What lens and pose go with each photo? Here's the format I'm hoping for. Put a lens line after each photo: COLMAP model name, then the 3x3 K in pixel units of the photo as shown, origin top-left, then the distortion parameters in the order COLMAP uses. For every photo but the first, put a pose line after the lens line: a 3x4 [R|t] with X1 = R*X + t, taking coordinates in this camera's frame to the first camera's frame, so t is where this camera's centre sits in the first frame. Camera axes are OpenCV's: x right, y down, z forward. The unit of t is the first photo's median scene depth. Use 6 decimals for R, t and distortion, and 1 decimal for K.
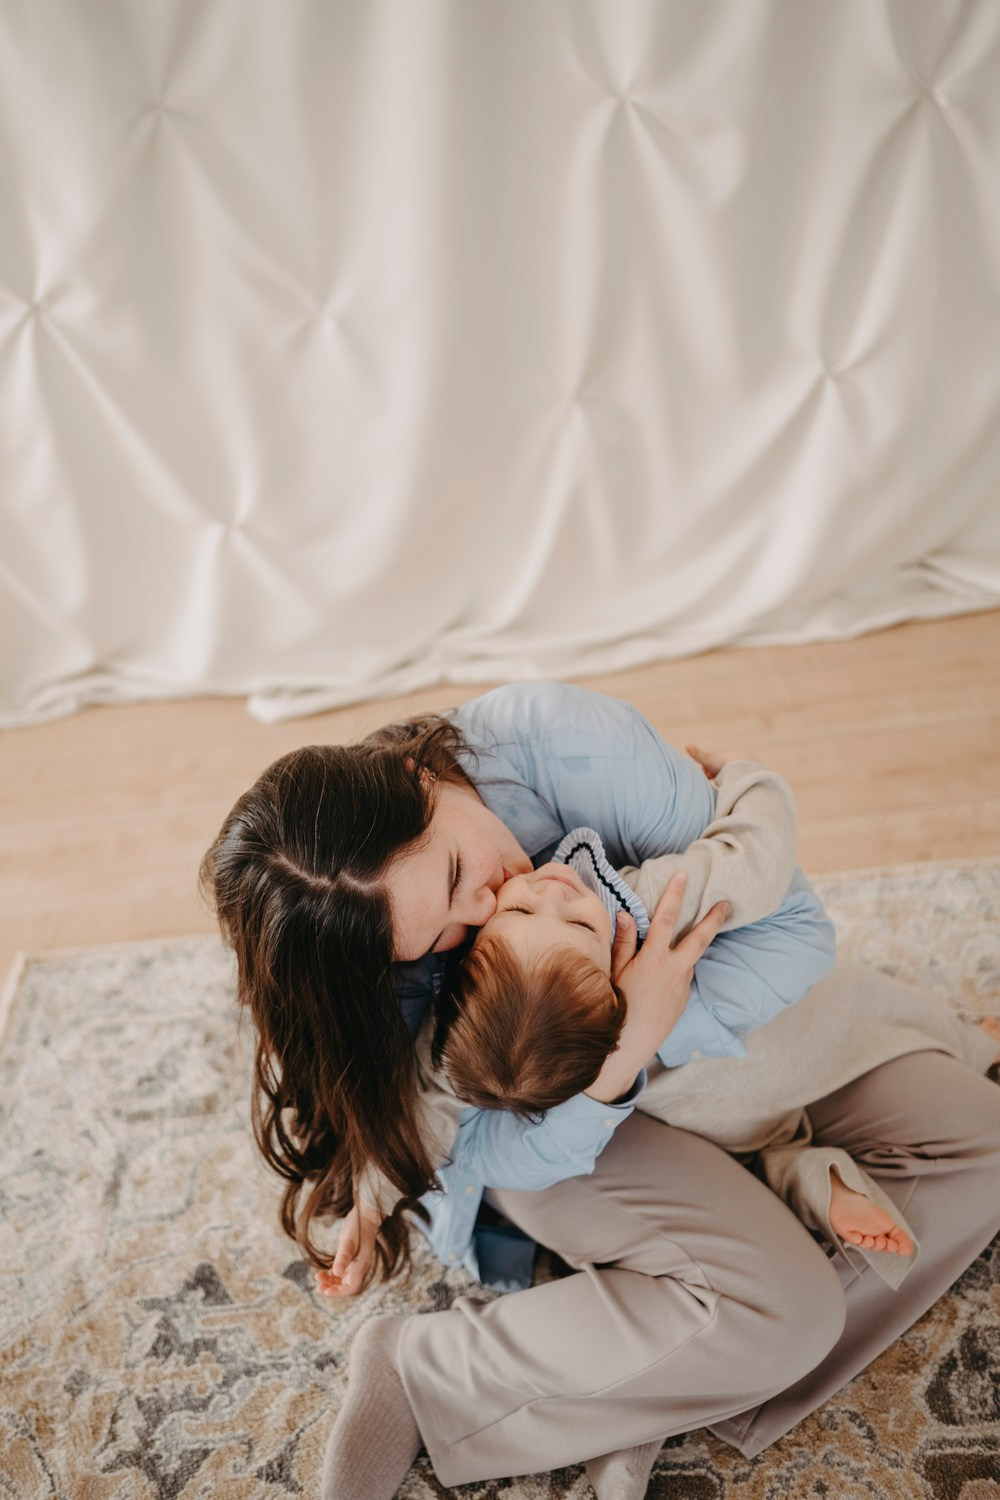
lens RADIAL K [[1383.3, 0, 497.0], [0, 1383.3, 746.5], [0, 0, 1]] dist [-0.008844, 0.000000]
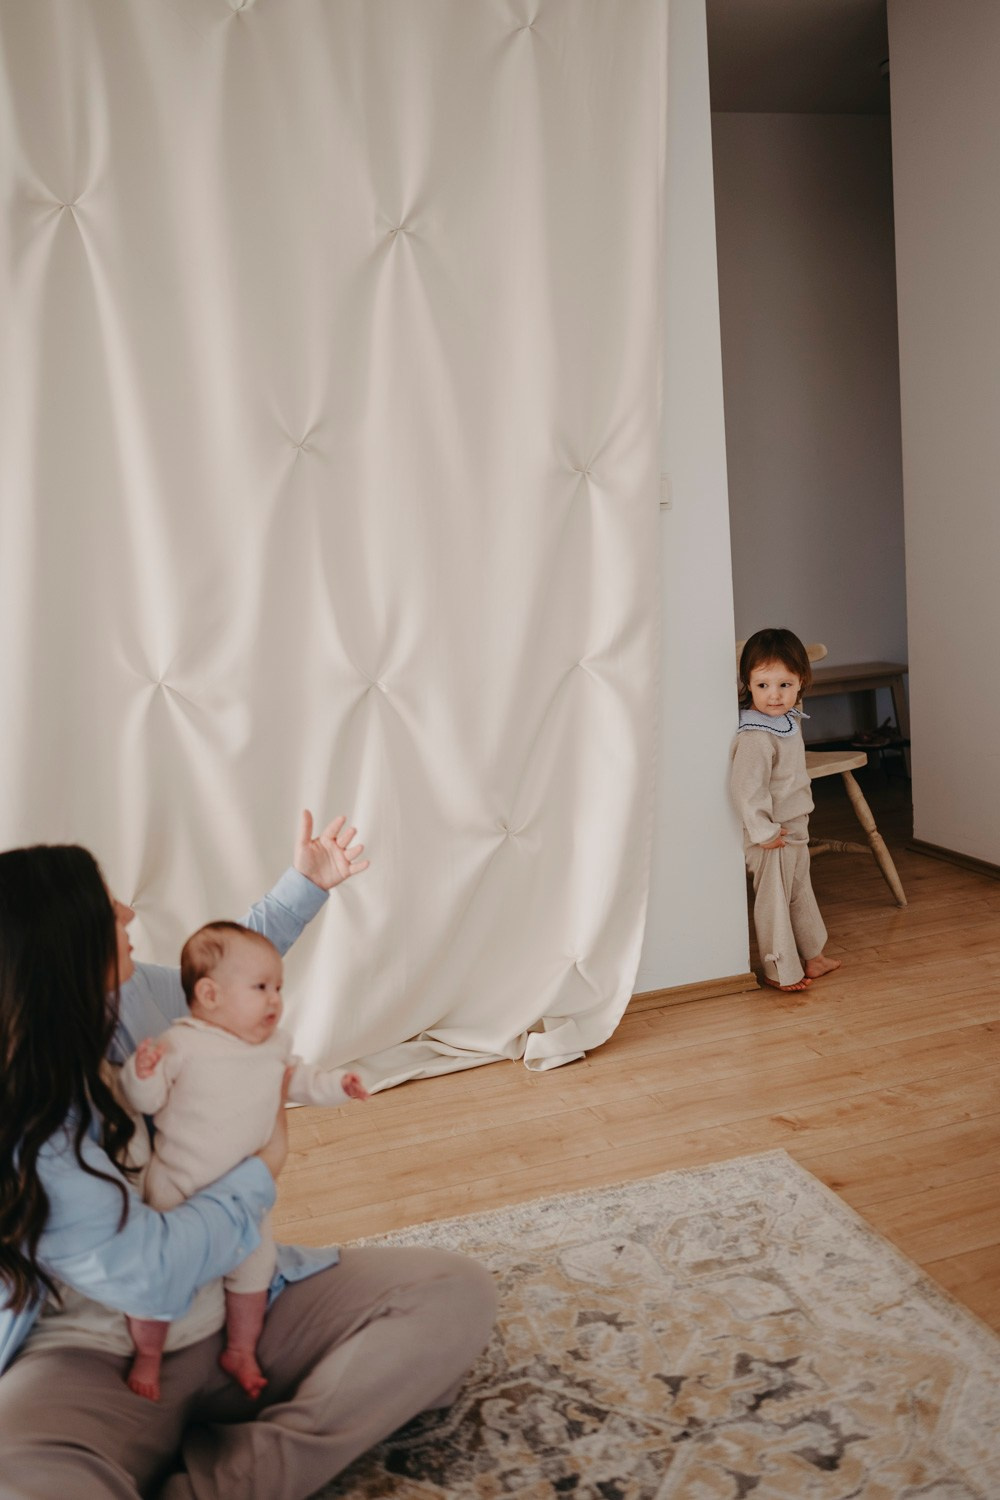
lens RADIAL K [[1383.3, 0, 511.0], [0, 1383.3, 750.4], [0, 0, 1]] dist [-0.008844, 0.000000]
pose [[0.959289, 0.000200, 0.282428, 0.035959], [0.136814, 0.874506, -0.465318, 0.289260], [-0.247078, 0.485014, 0.838876, -0.233195]]
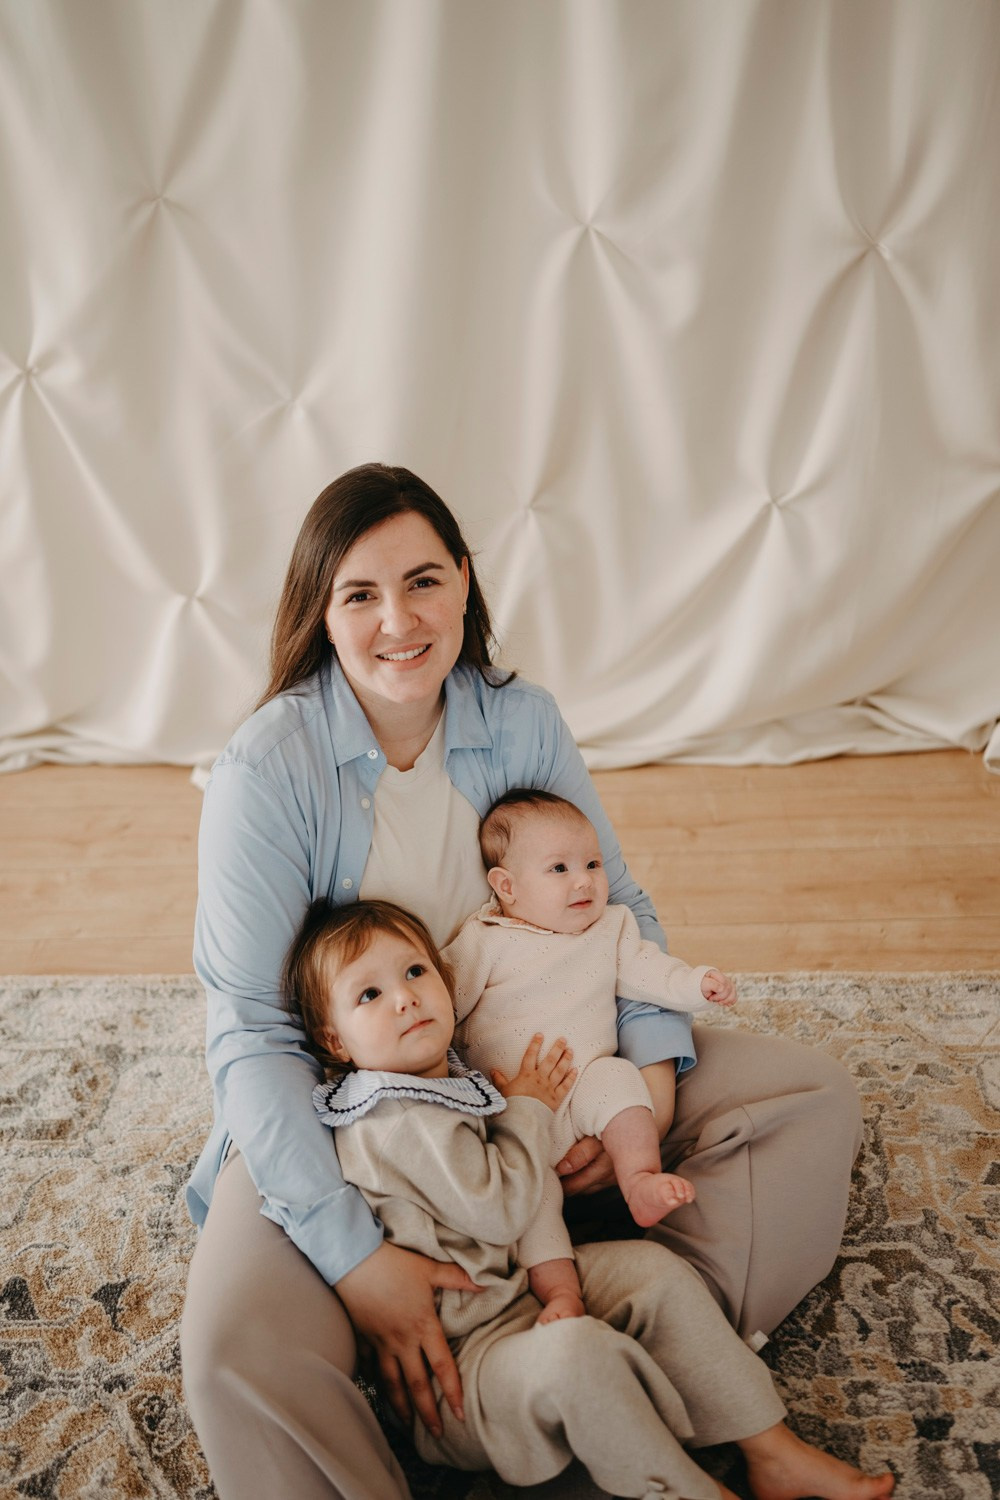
lens RADIAL K [[1383.3, 0, 504.6], [0, 1383.3, 745.1], [0, 0, 1]] dist [-0.008844, 0.000000]
pose [[0.995109, 0.093467, -0.031960, 0.097600], [-0.097081, 0.985140, -0.141682, 0.085170], [0.018242, 0.144092, 0.989396, -0.006946]]
